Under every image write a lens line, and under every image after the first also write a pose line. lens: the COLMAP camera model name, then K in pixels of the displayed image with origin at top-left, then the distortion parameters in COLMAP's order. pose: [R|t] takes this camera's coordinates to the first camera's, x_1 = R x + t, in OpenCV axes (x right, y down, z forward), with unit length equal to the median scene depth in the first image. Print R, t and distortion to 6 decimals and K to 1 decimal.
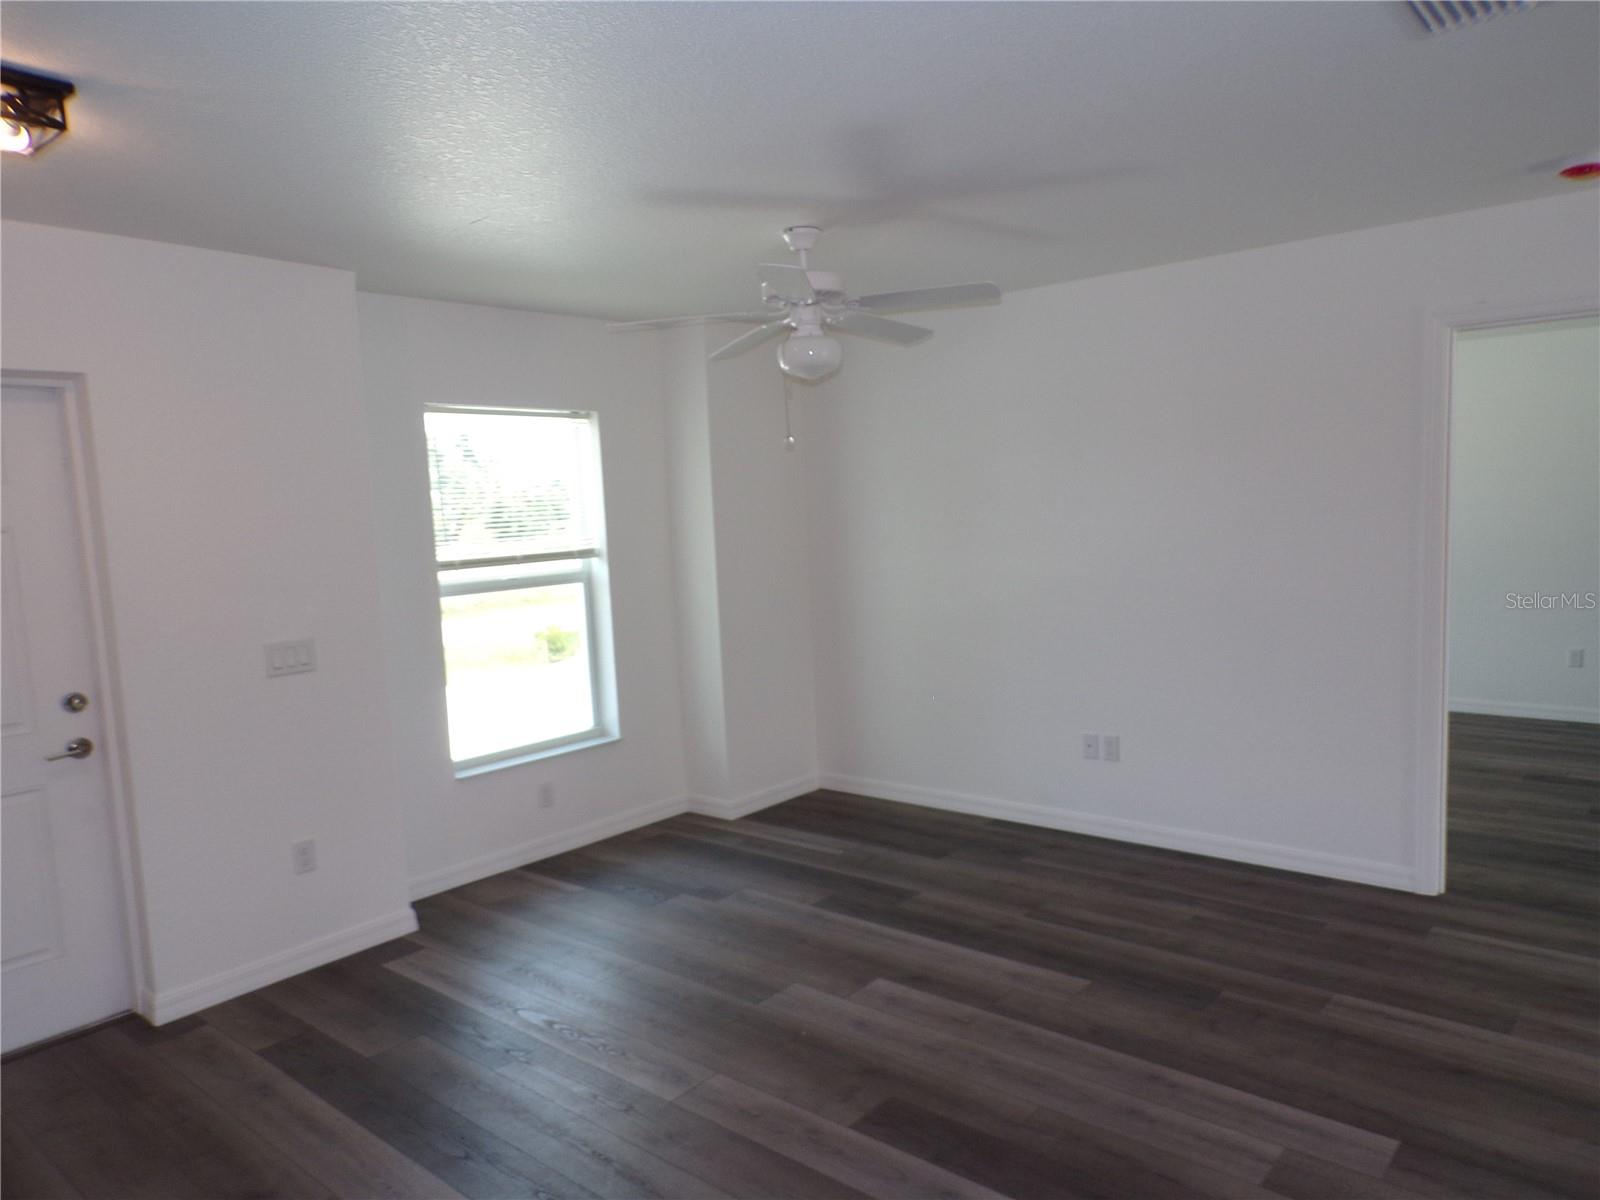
lens RADIAL K [[1088.7, 0, 802.2], [0, 1088.7, 614.3], [0, 0, 1]] dist [0.007876, 0.007710]
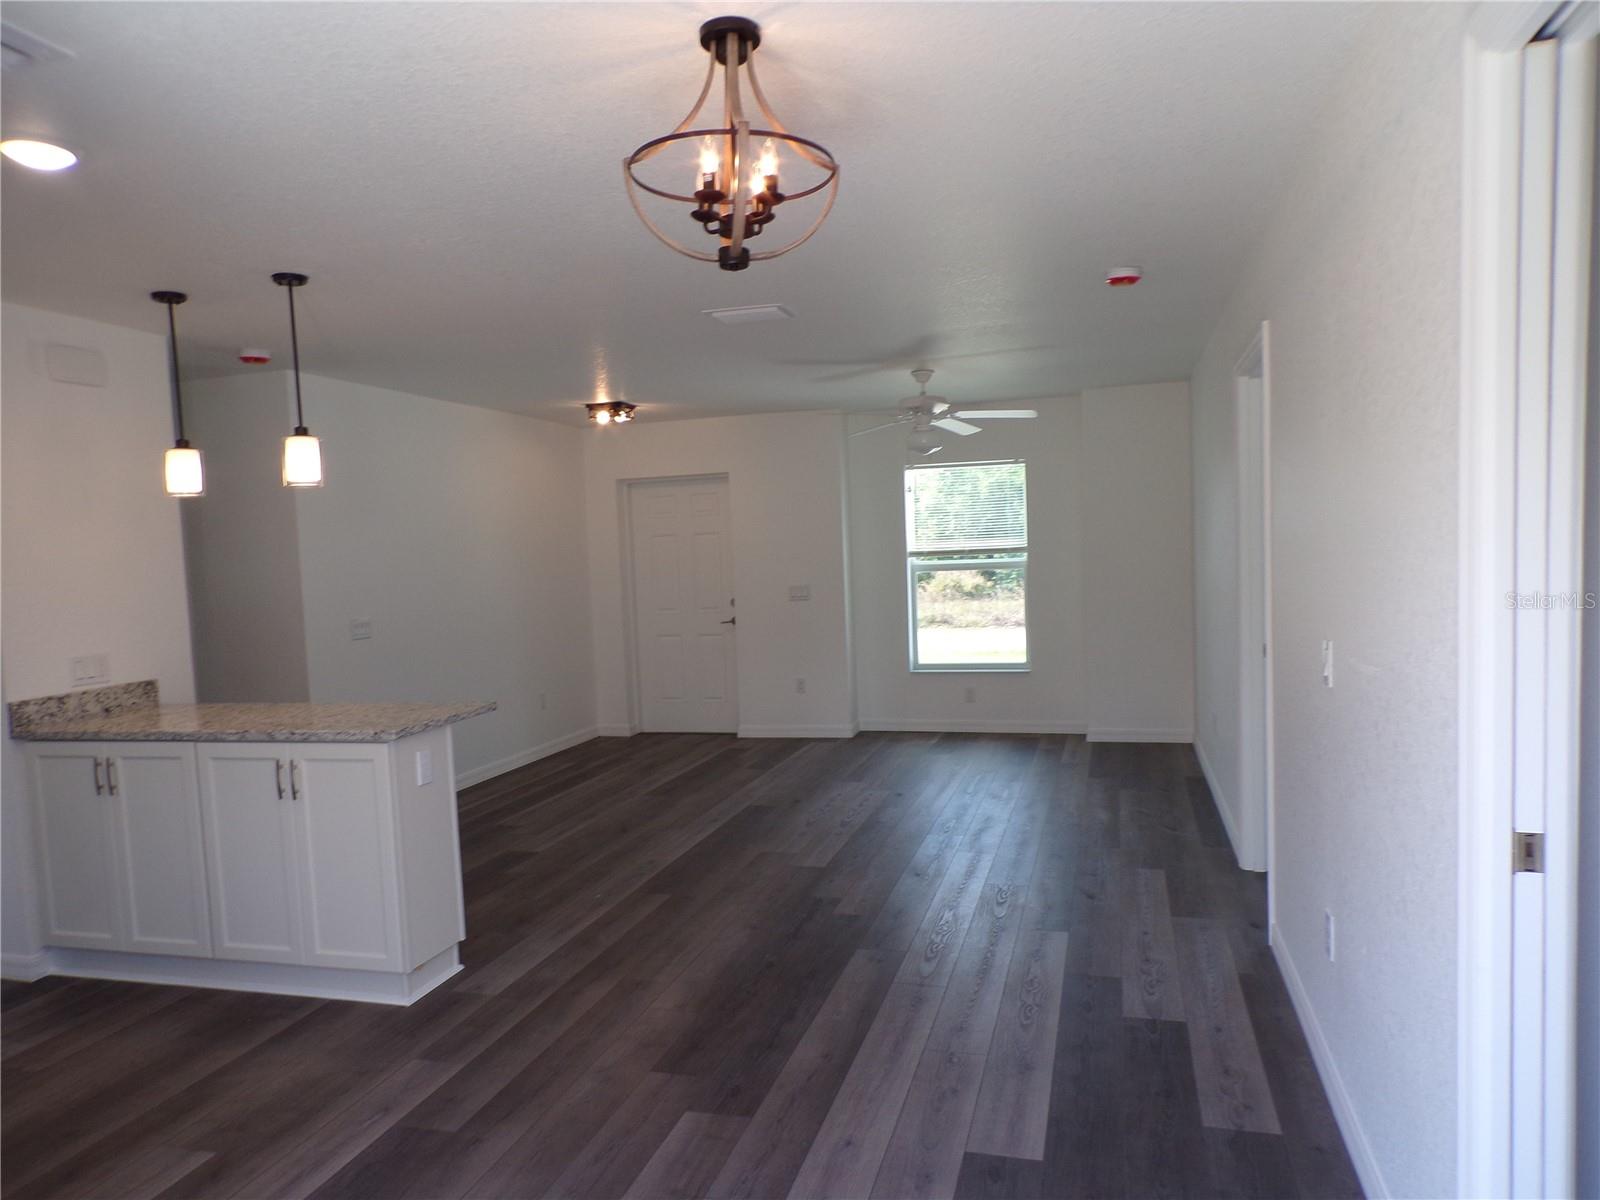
lens RADIAL K [[1088.7, 0, 799.5], [0, 1088.7, 598.5], [0, 0, 1]] dist [0.007876, 0.007710]
pose [[0.410946, 0.073260, -0.908711, 1.500959], [-0.069661, 0.996375, 0.048825, -0.055123], [0.908994, 0.043237, 0.414560, 0.097697]]
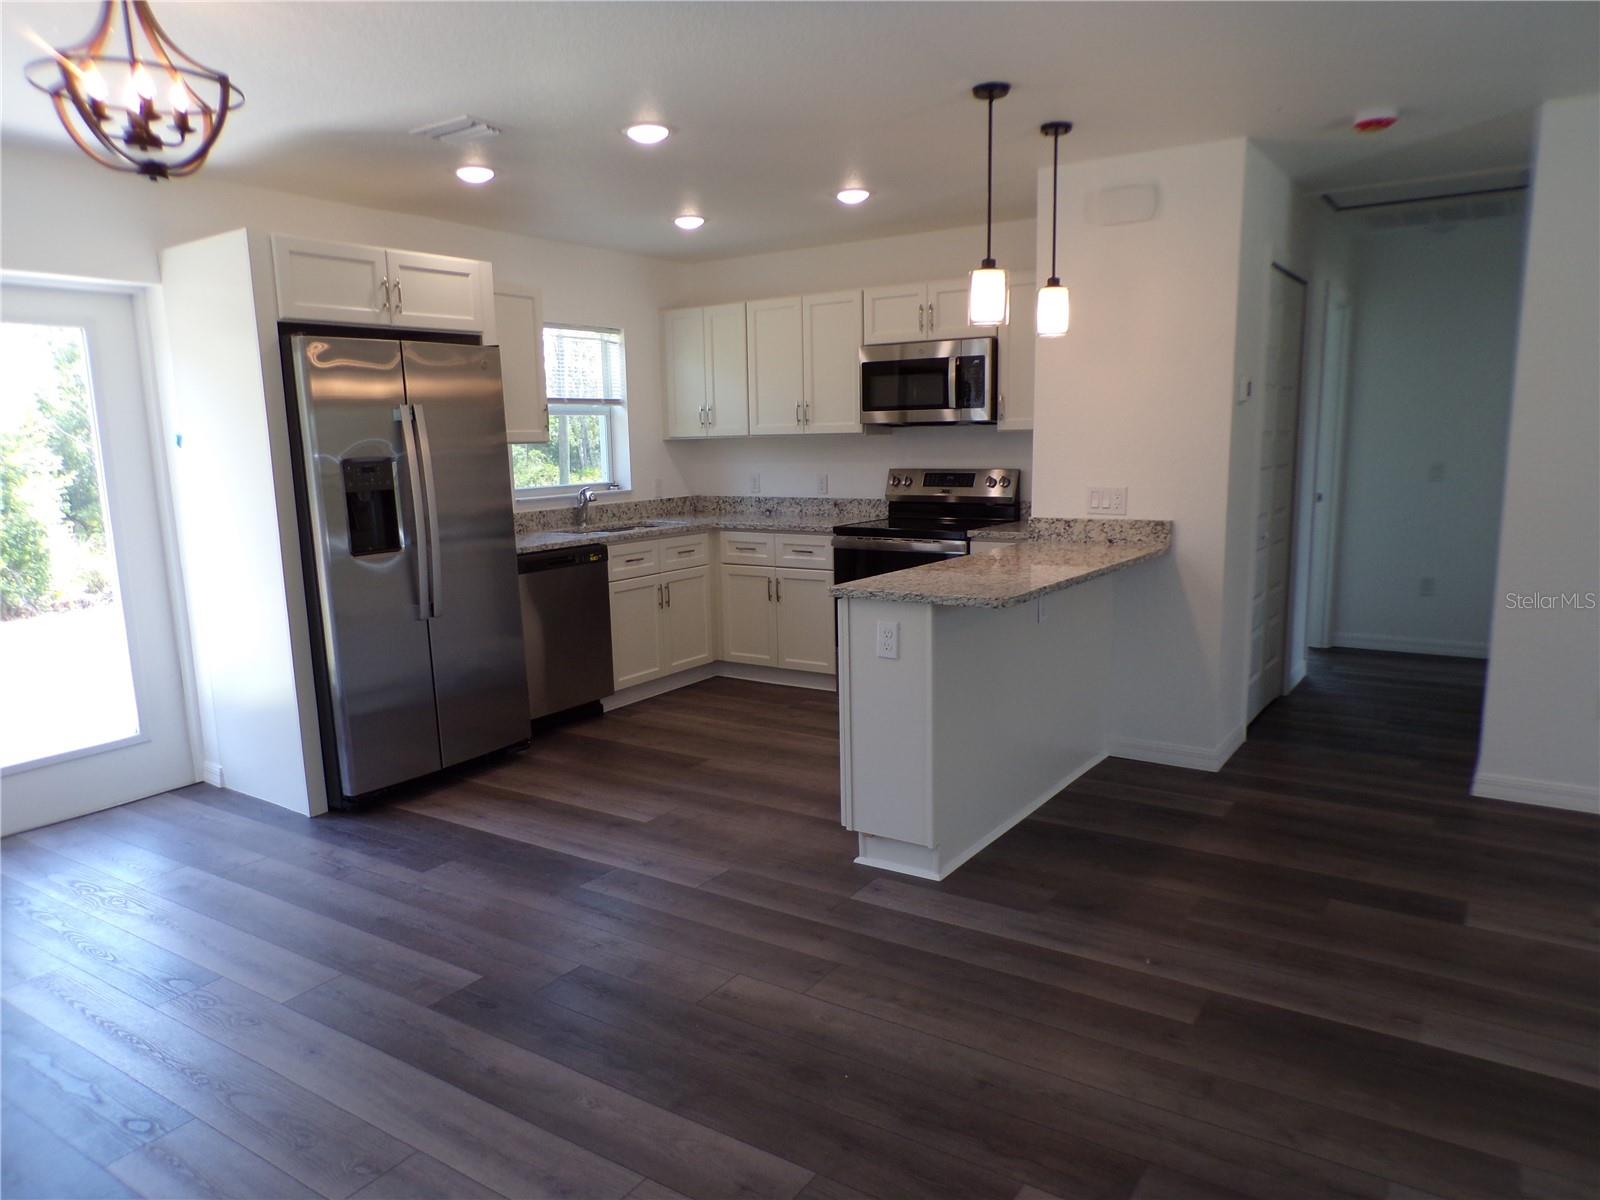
lens RADIAL K [[1088.7, 0, 805.2], [0, 1088.7, 608.2], [0, 0, 1]] dist [0.007876, 0.007710]
pose [[-0.990840, 0.085262, -0.104722, 0.652359], [0.054143, 0.961243, 0.270332, -0.105340], [0.123712, 0.262186, -0.957055, 1.040949]]
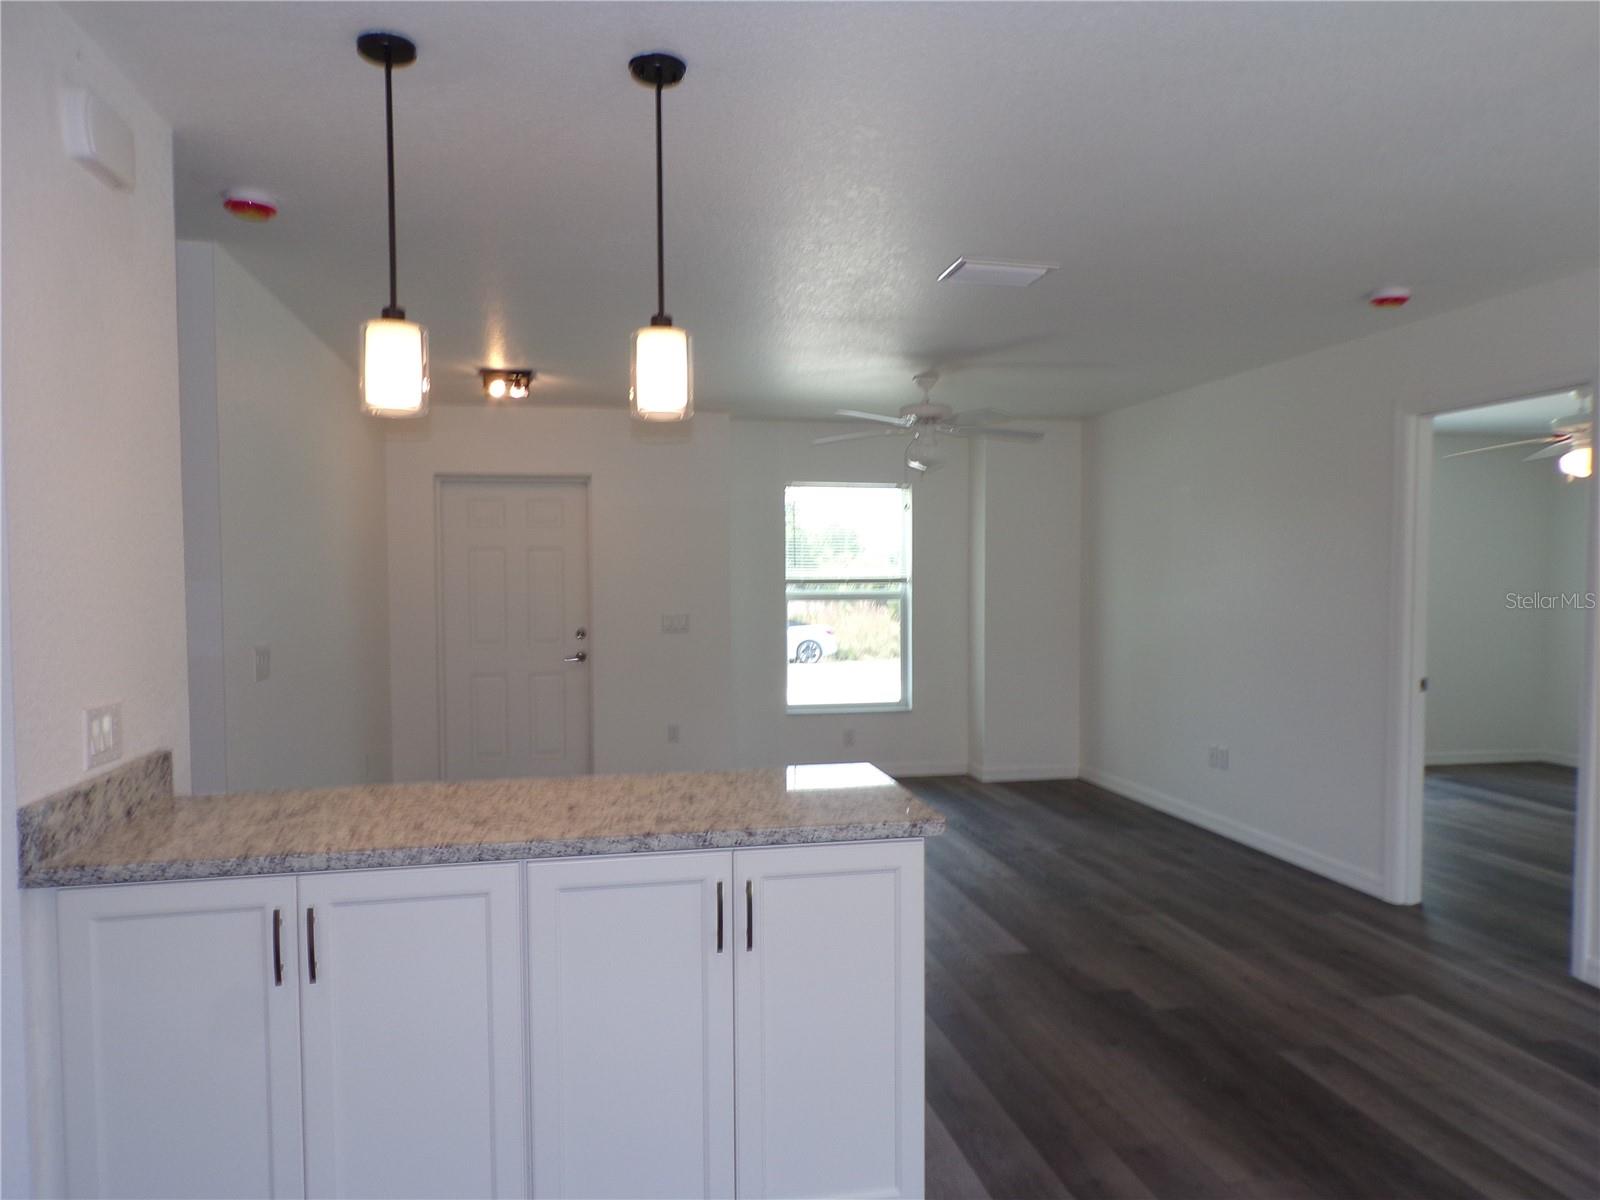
lens RADIAL K [[1088.7, 0, 799.2], [0, 1088.7, 599.3], [0, 0, 1]] dist [0.007876, 0.007710]
pose [[0.784656, 0.055061, -0.617481, 0.824568], [-0.093325, 0.995188, -0.029849, 0.035497], [0.612866, 0.081048, 0.786019, -0.323261]]
